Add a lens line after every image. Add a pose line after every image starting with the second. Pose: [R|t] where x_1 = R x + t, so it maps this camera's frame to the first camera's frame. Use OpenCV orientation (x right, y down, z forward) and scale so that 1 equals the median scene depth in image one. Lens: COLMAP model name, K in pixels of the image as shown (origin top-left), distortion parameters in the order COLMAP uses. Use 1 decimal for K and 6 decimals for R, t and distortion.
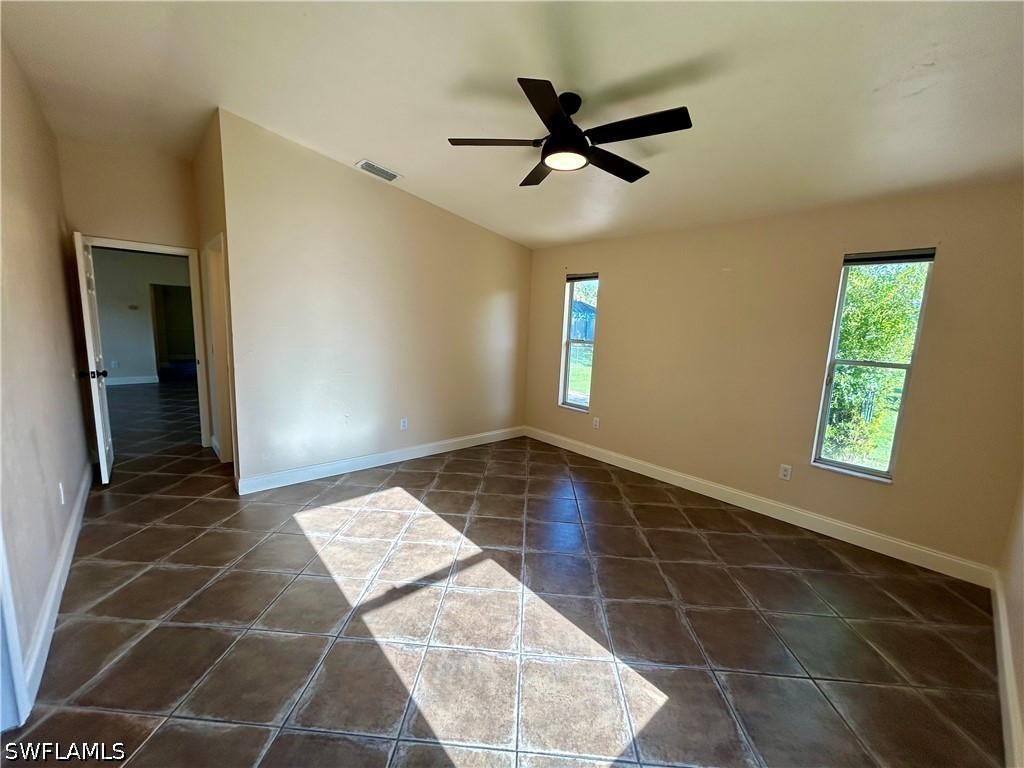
lens RADIAL K [[412.1, 0, 509.3], [0, 412.1, 384.1], [0, 0, 1]] dist [-0.004474, 0.001765]
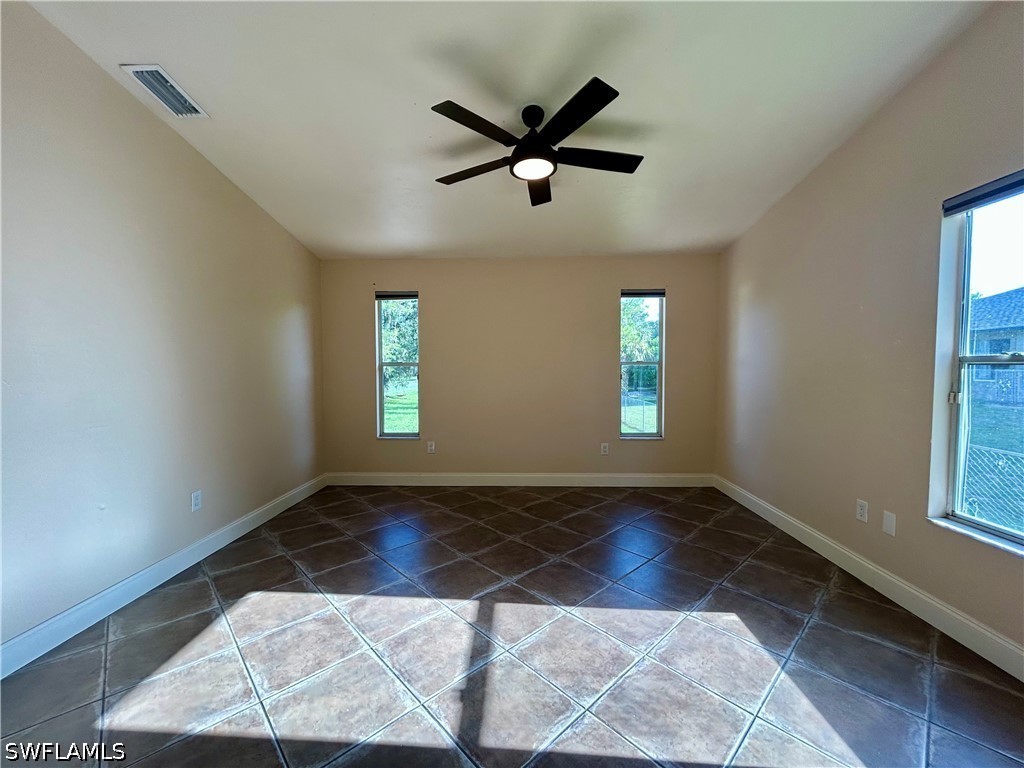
lens RADIAL K [[412.1, 0, 509.6], [0, 412.1, 384.6], [0, 0, 1]] dist [-0.004474, 0.001765]
pose [[0.688834, -0.070318, 0.721500, -0.535399], [0.139628, 0.989518, -0.036867, 0.017869], [-0.711345, 0.126137, 0.691432, 0.312427]]
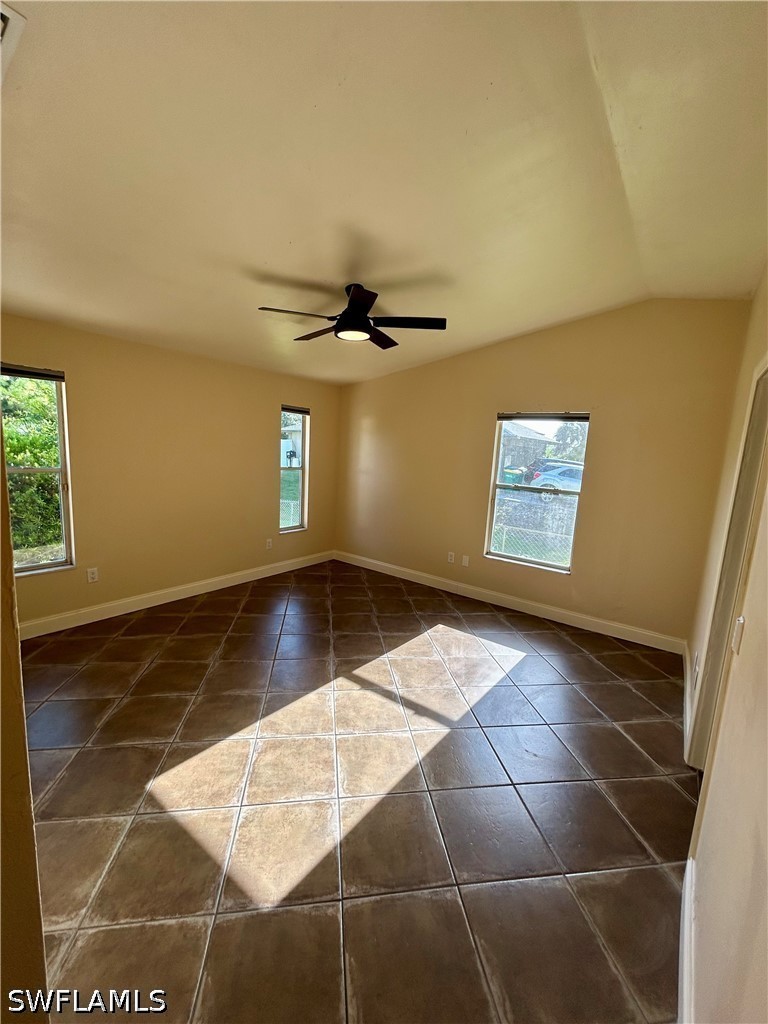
lens RADIAL K [[412.1, 0, 382.7], [0, 412.1, 510.5], [0, 0, 1]] dist [-0.004474, 0.001765]
pose [[-0.193697, -0.191539, 0.962182, -0.948463], [0.089358, 0.973235, 0.211728, -0.213316], [-0.976983, 0.126990, -0.171397, 0.937458]]
